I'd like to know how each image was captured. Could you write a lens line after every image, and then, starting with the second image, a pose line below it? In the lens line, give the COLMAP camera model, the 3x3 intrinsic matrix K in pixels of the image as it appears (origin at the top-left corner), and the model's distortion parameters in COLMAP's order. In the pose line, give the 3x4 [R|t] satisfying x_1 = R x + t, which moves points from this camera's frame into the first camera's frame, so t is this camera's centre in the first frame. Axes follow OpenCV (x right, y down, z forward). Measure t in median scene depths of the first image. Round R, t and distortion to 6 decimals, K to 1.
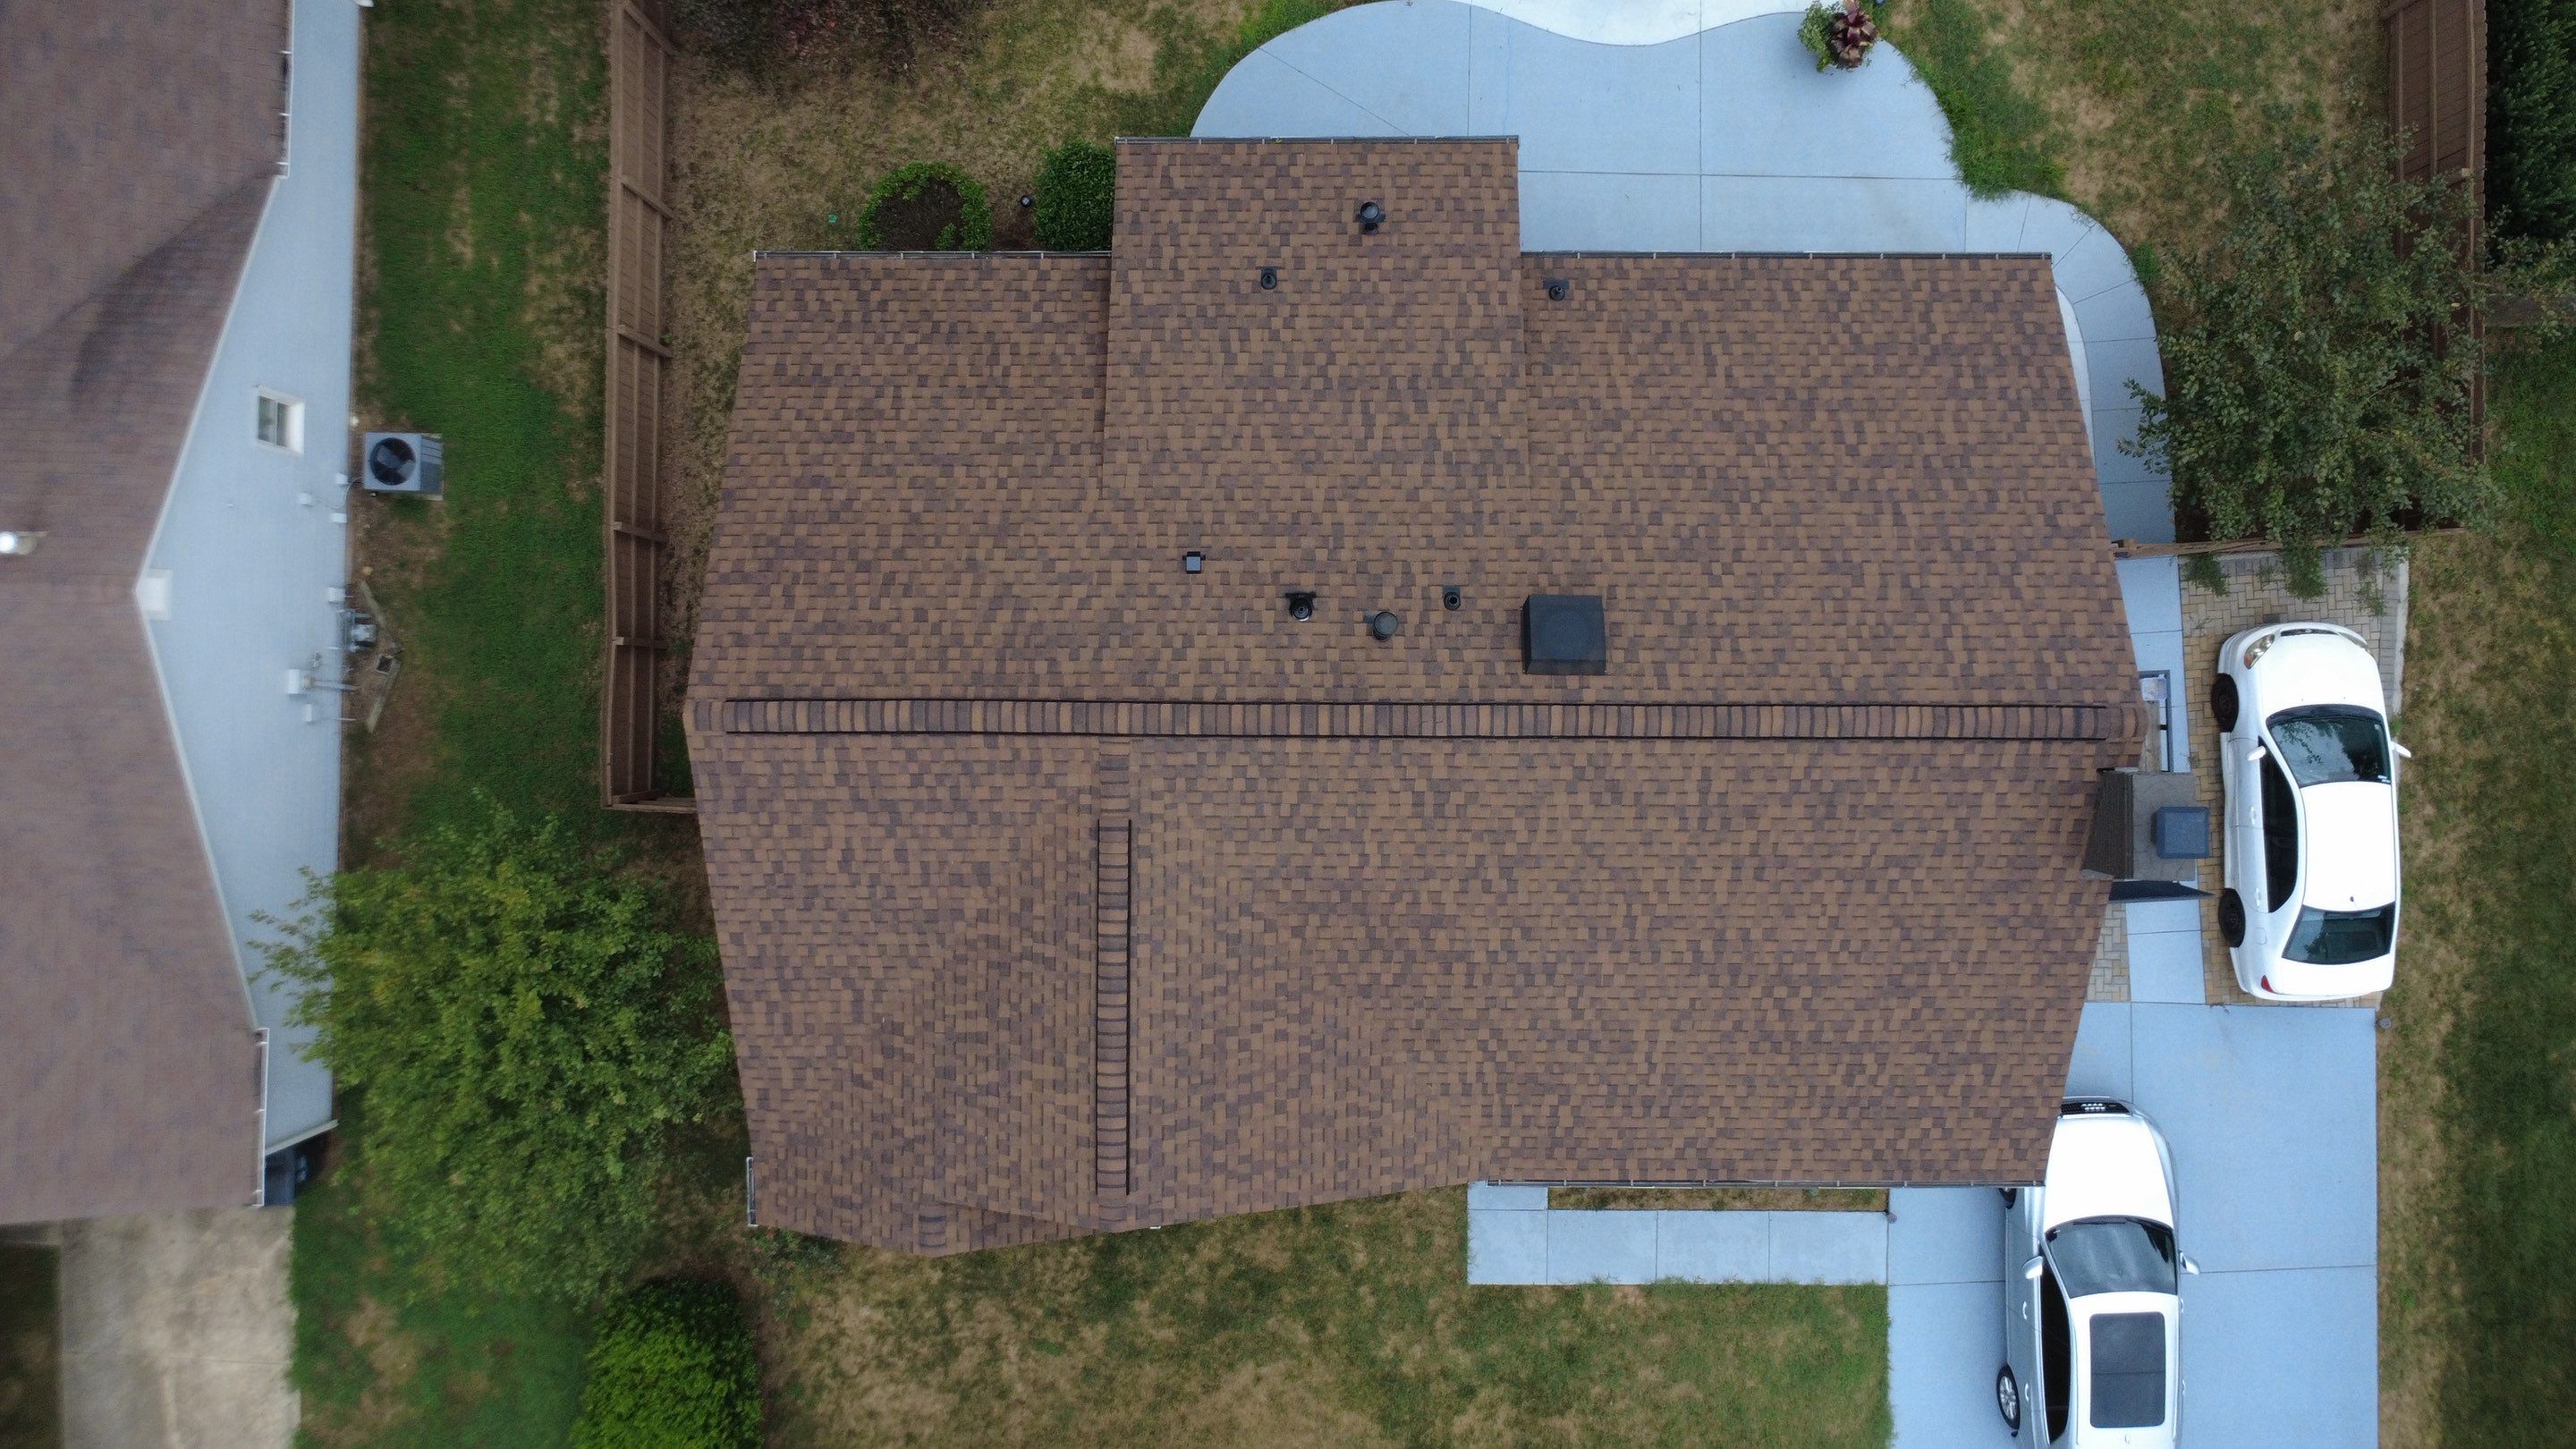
lens RADIAL K [[1945.2, 0, 1274.8], [0, 1945.2, 719.9], [0, 0, 1]] dist [0.001069, -0.002368]
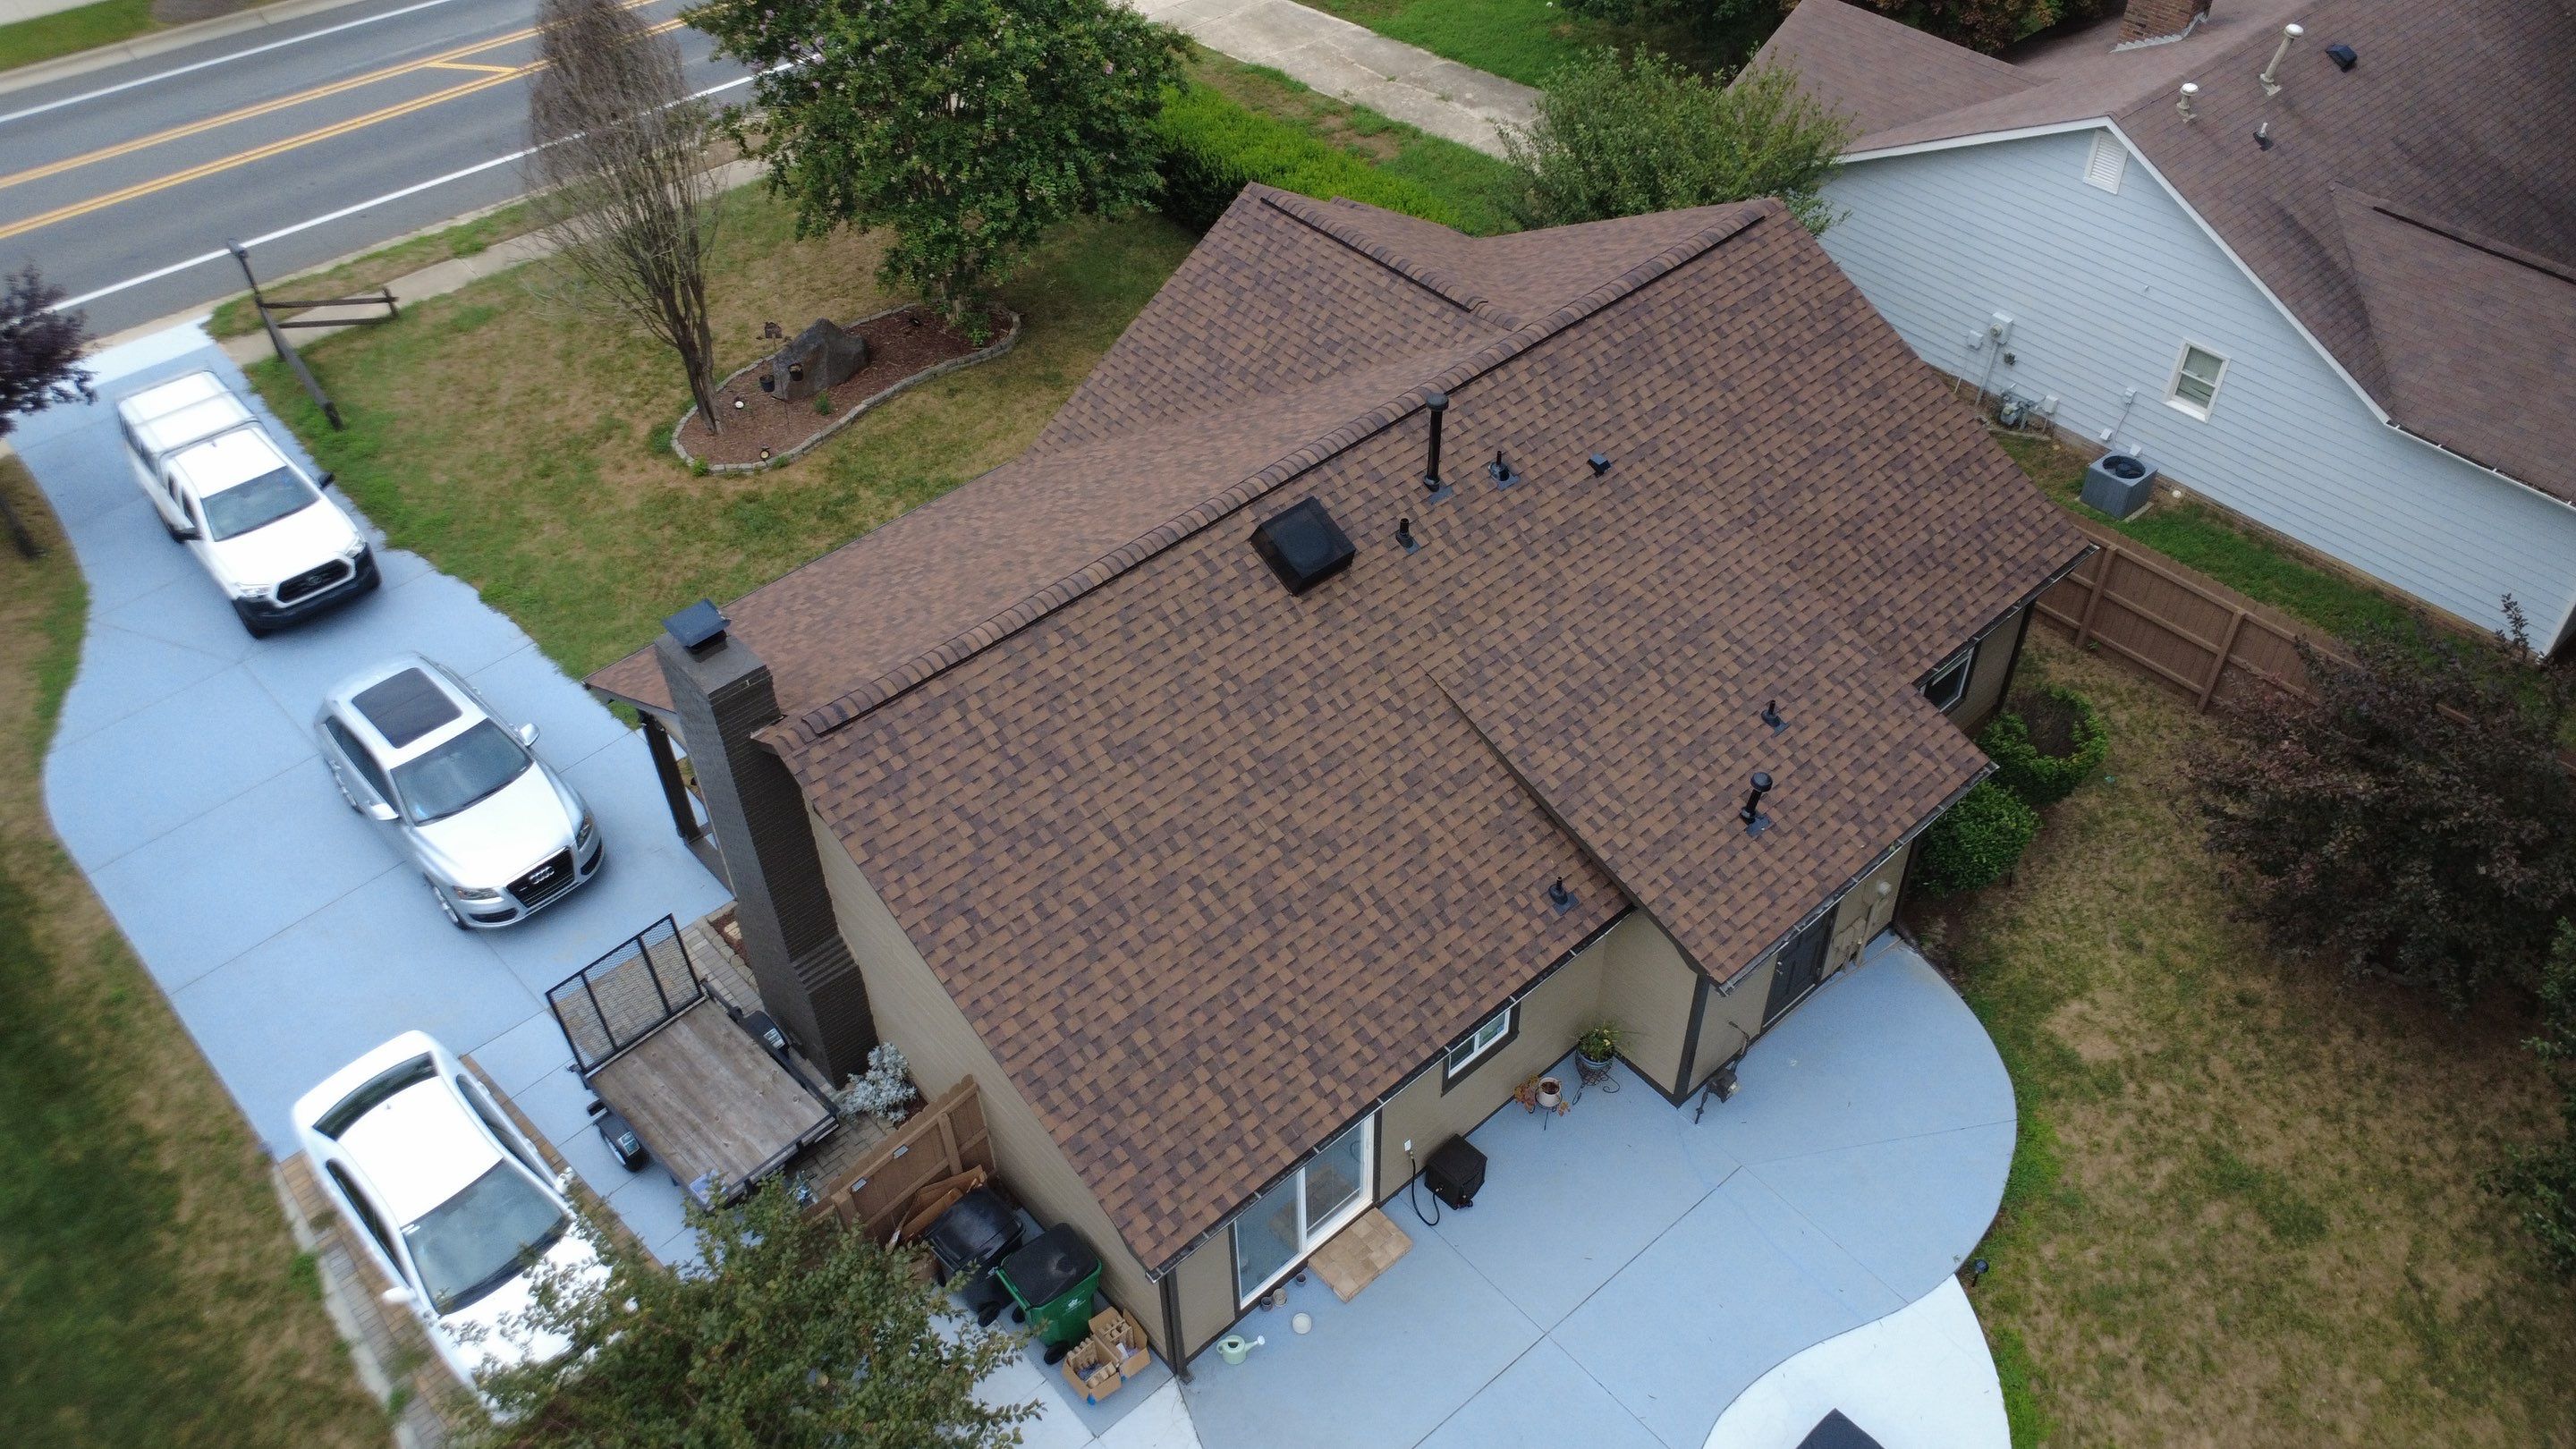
lens RADIAL K [[1945.2, 0, 1274.8], [0, 1945.2, 719.9], [0, 0, 1]] dist [0.001069, -0.002368]
pose [[-0.744009, 0.478580, -0.466274, 0.622861], [-0.667358, -0.497881, 0.553847, -0.590671], [0.032911, 0.723240, 0.689813, 0.329207]]
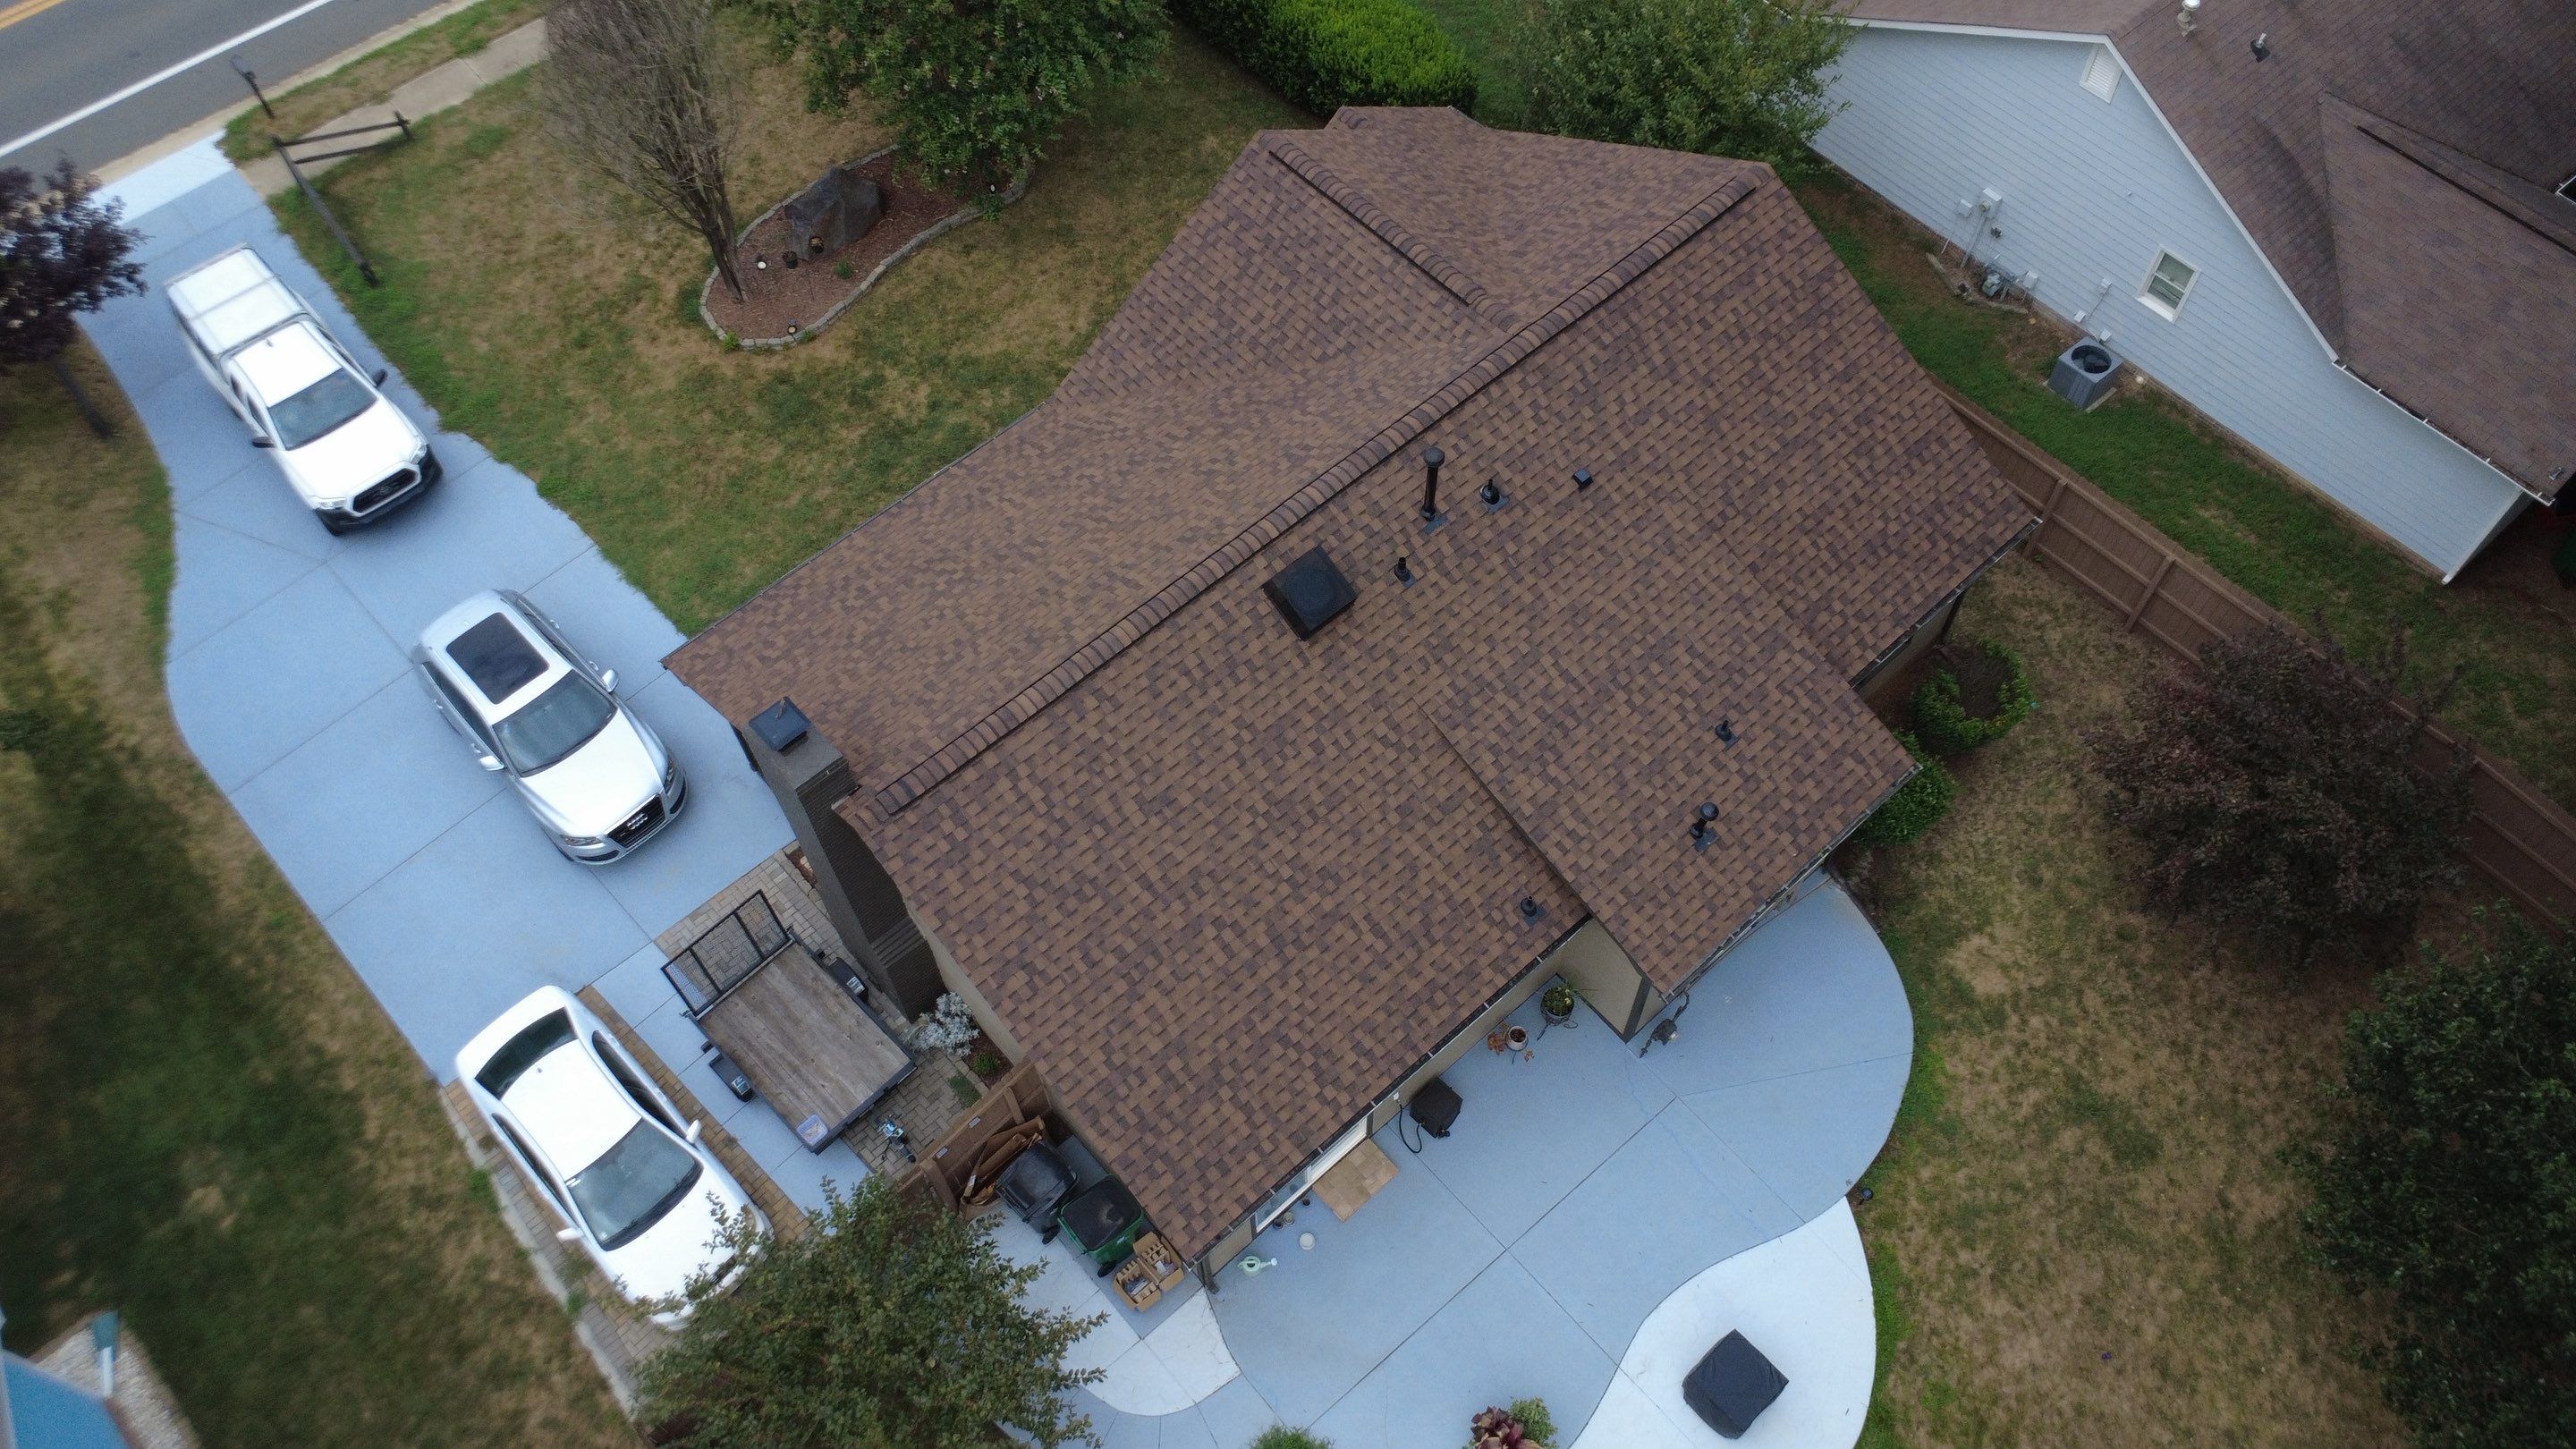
lens RADIAL K [[1945.2, 0, 1274.8], [0, 1945.2, 719.9], [0, 0, 1]] dist [0.001069, -0.002368]
pose [[-0.743501, 0.583346, -0.326978, 0.529930], [-0.667929, -0.623784, 0.405911, -0.491268], [0.032822, 0.520193, 0.853418, 0.063110]]
